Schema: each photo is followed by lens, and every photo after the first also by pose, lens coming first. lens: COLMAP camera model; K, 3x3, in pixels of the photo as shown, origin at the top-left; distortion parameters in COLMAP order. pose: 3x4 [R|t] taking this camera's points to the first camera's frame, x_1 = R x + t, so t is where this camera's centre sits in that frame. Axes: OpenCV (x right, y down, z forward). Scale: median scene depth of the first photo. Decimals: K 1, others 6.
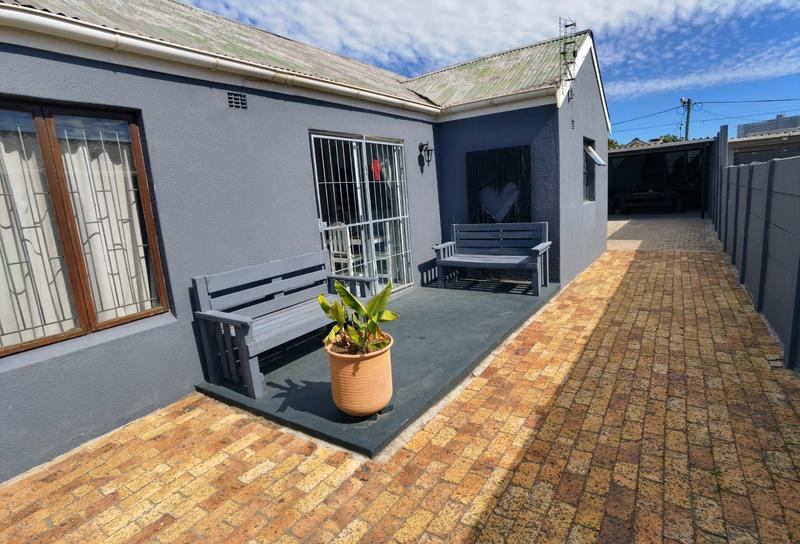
lens RADIAL K [[408.3, 0, 400.0], [0, 408.3, 272.0], [0, 0, 1]] dist [-0.024783, -0.000159]
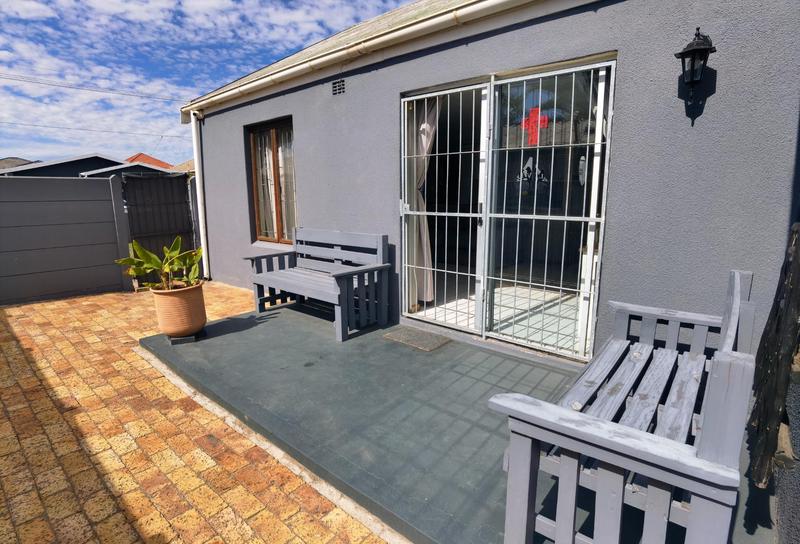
lens RADIAL K [[416.4, 0, 400.0], [0, 416.4, 272.0], [0, 0, 1]] dist [-0.064611, 0.046832]
pose [[-0.119389, 0.272046, -0.954849, 0.815179], [-0.165308, 0.942857, 0.289298, -0.288360], [0.978989, 0.192383, -0.067595, 1.316986]]
